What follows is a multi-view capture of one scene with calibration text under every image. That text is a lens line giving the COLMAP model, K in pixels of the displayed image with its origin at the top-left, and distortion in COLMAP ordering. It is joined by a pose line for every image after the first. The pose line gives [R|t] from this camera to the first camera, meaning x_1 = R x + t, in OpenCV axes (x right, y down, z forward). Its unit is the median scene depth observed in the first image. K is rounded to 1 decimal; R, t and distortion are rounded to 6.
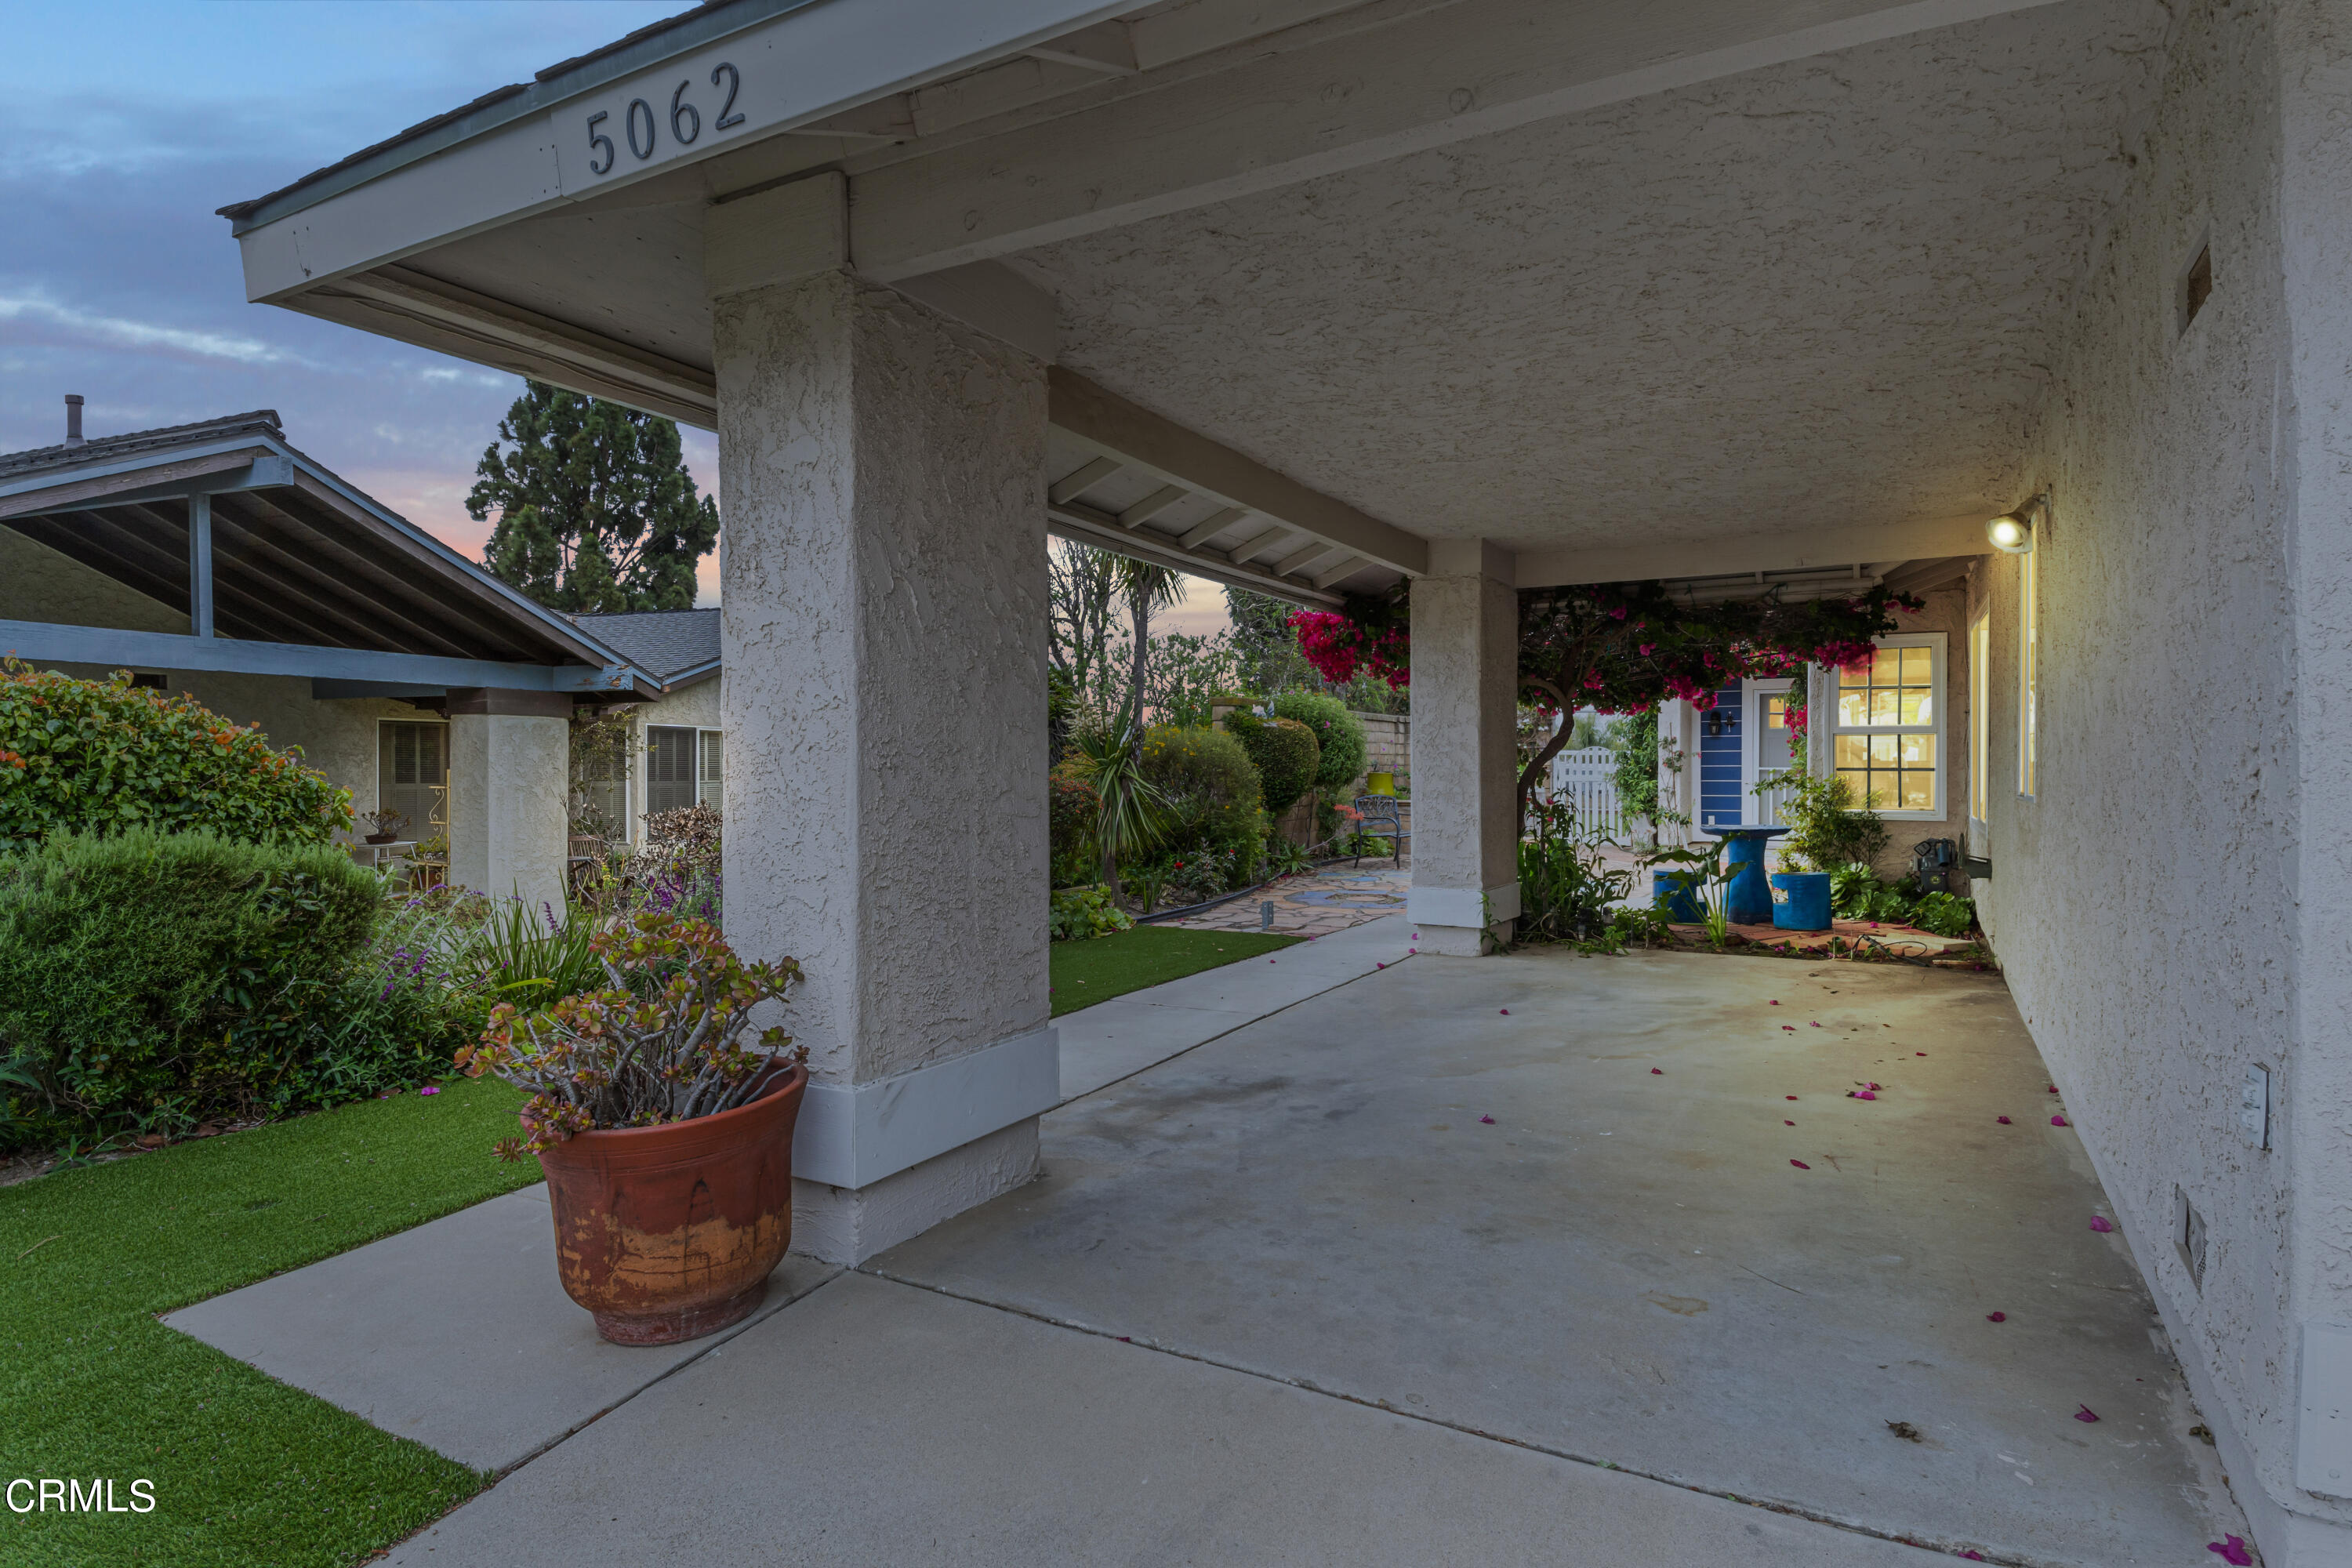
lens RADIAL K [[1252.8, 0, 1176.0], [0, 1252.8, 784.0], [0, 0, 1]] dist [-0.000009, -0.000139]
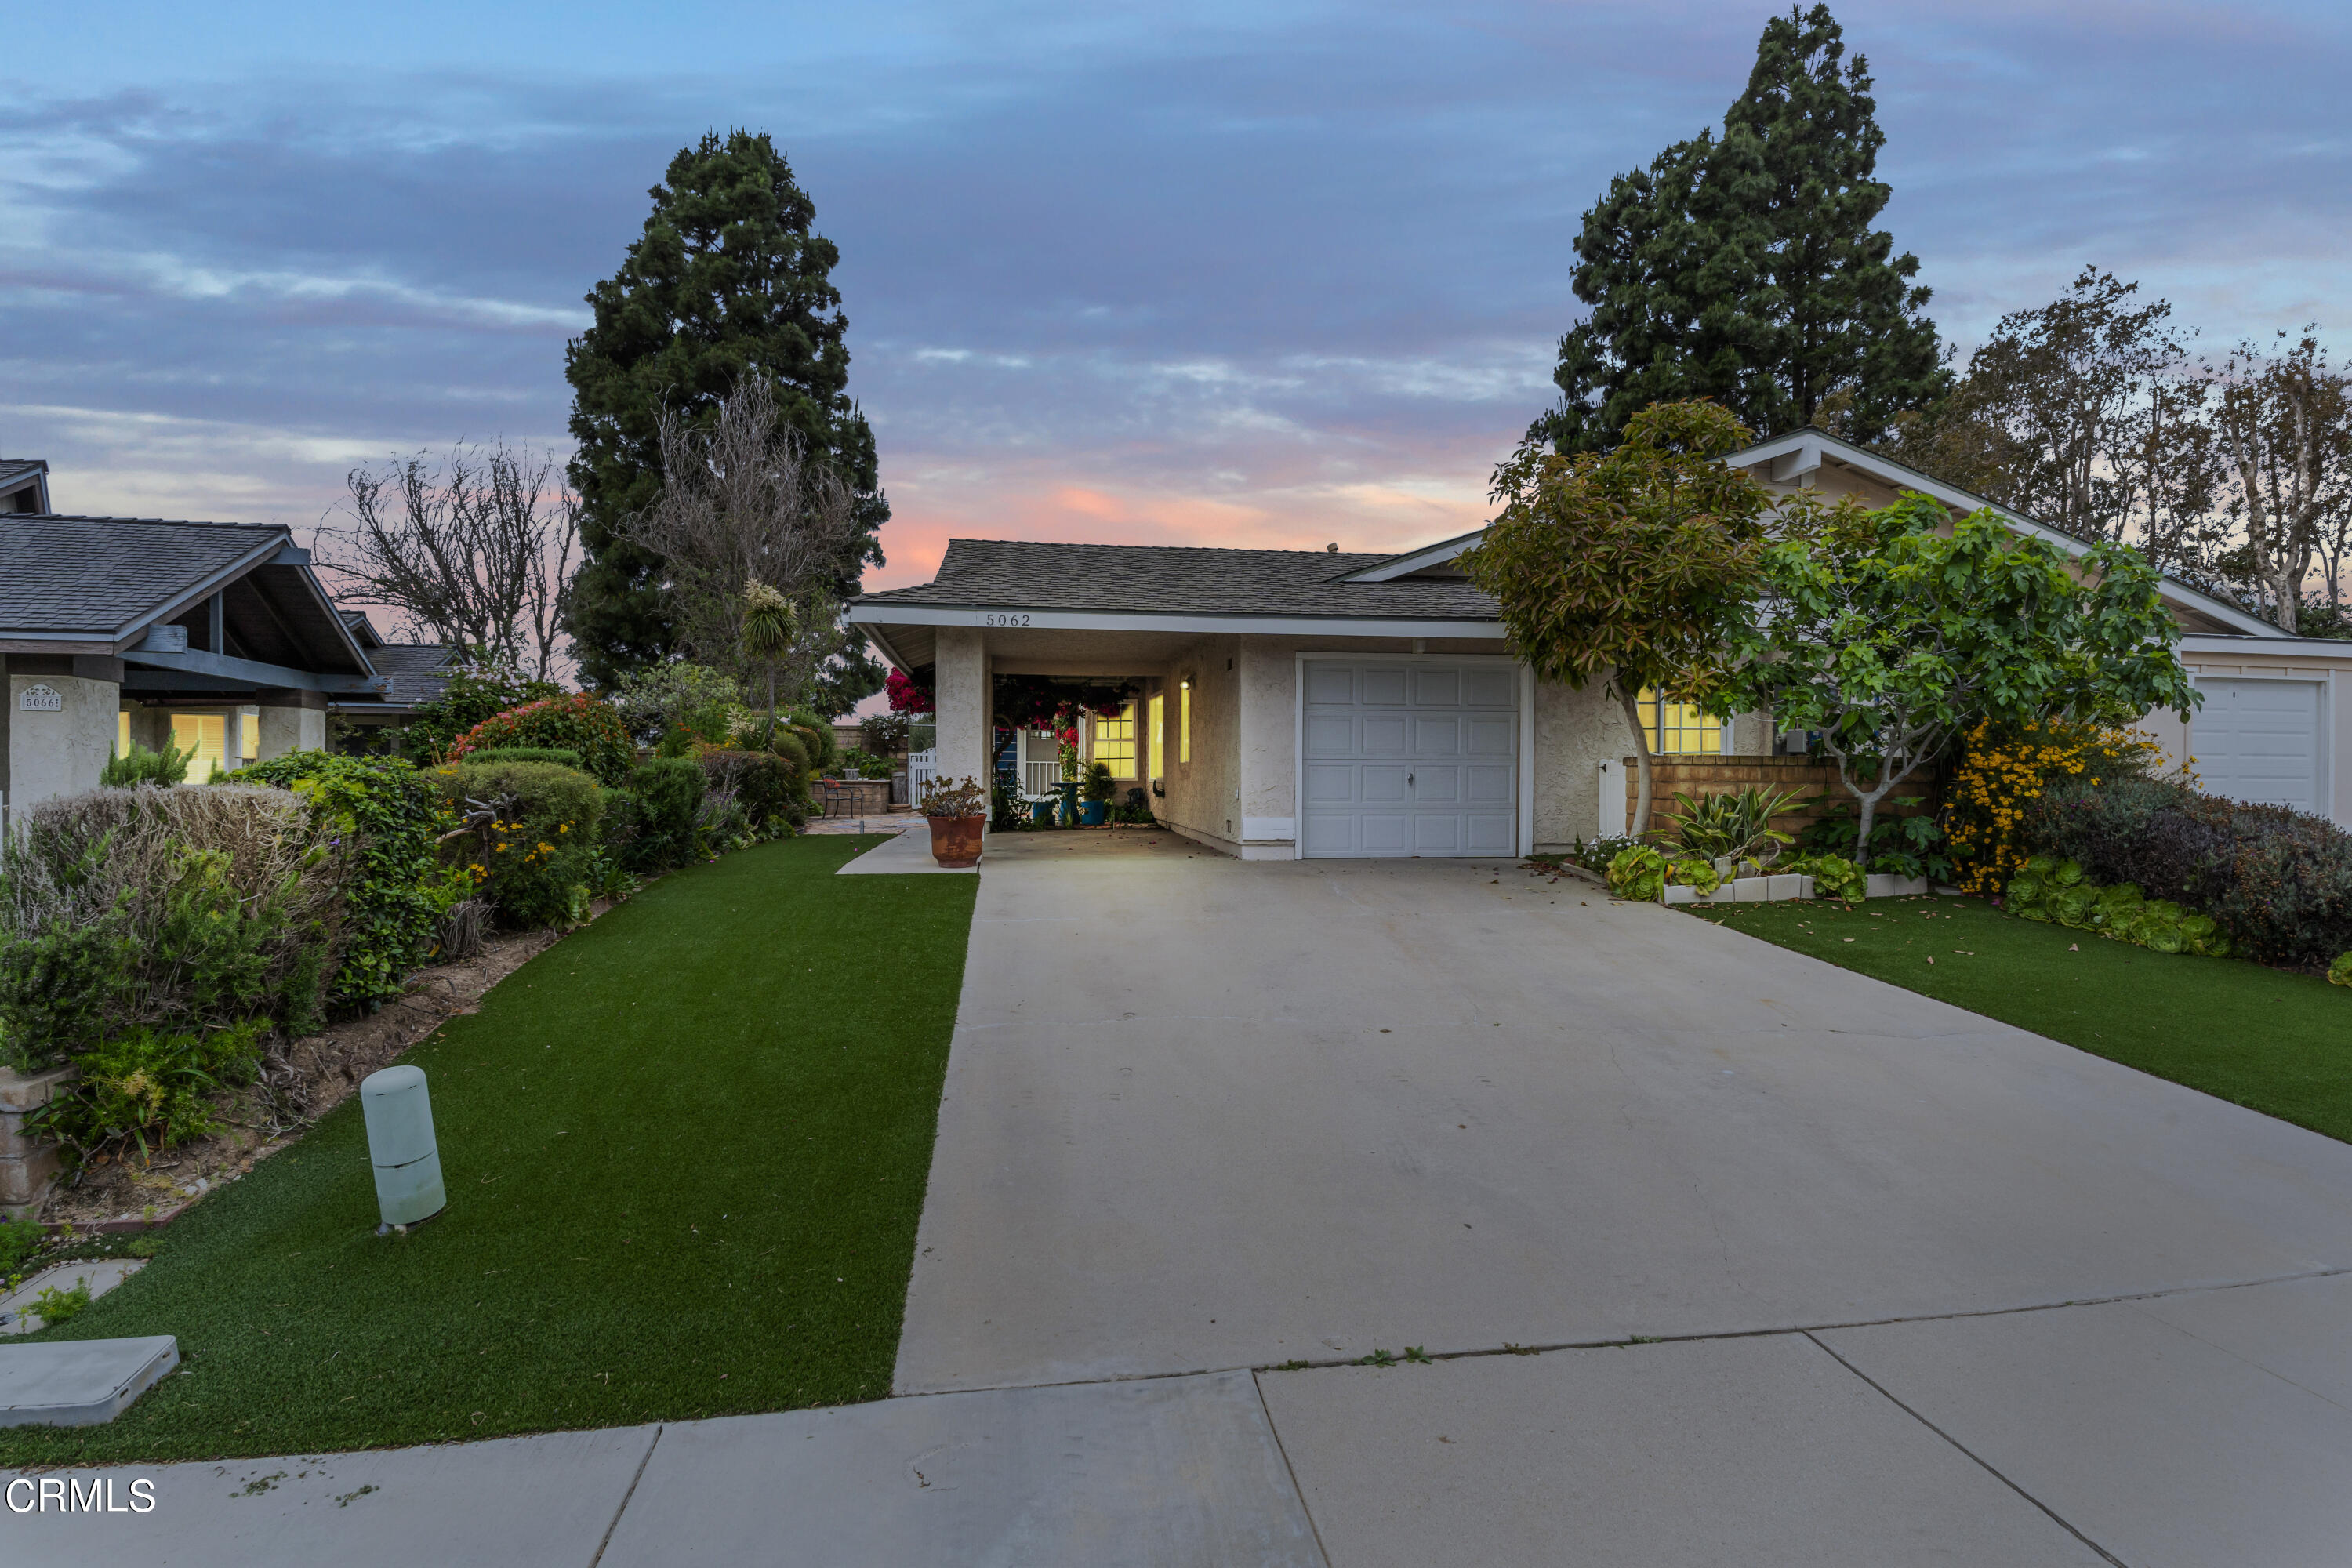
lens RADIAL K [[1252.8, 0, 1176.0], [0, 1252.8, 784.0], [0, 0, 1]] dist [-0.000009, -0.000139]
pose [[0.792235, 0.002349, 0.610211, -0.778613], [0.001078, 0.999986, -0.005249, 0.050276], [-0.610215, 0.004816, 0.792222, -0.917148]]
